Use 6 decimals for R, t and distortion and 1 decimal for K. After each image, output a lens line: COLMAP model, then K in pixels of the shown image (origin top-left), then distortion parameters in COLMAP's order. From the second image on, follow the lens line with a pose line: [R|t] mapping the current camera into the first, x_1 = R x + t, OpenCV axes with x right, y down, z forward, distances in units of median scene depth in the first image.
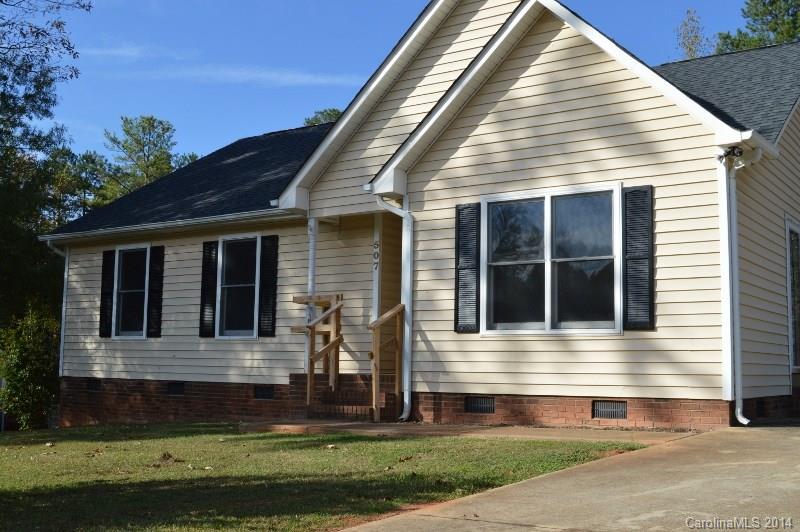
lens RADIAL K [[916.1, 0, 400.1], [0, 916.1, 267.5], [0, 0, 1]] dist [0.015035, 0.000000]
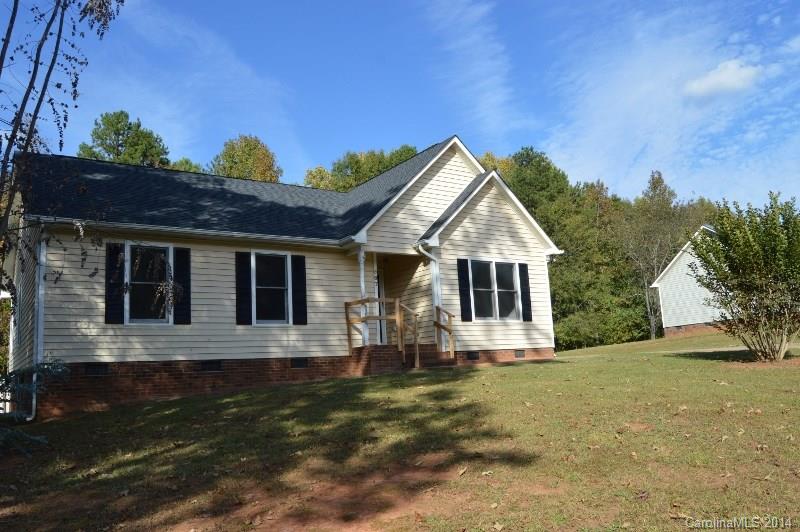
lens RADIAL K [[638.3, 0, 392.5], [0, 638.3, 231.6], [0, 0, 1]] dist [-0.058454, 0.001074]
pose [[0.355379, 0.159612, 0.920994, -1.037716], [-0.048890, 0.987138, -0.152210, 0.076264], [-0.933443, 0.009065, 0.358612, 0.498056]]
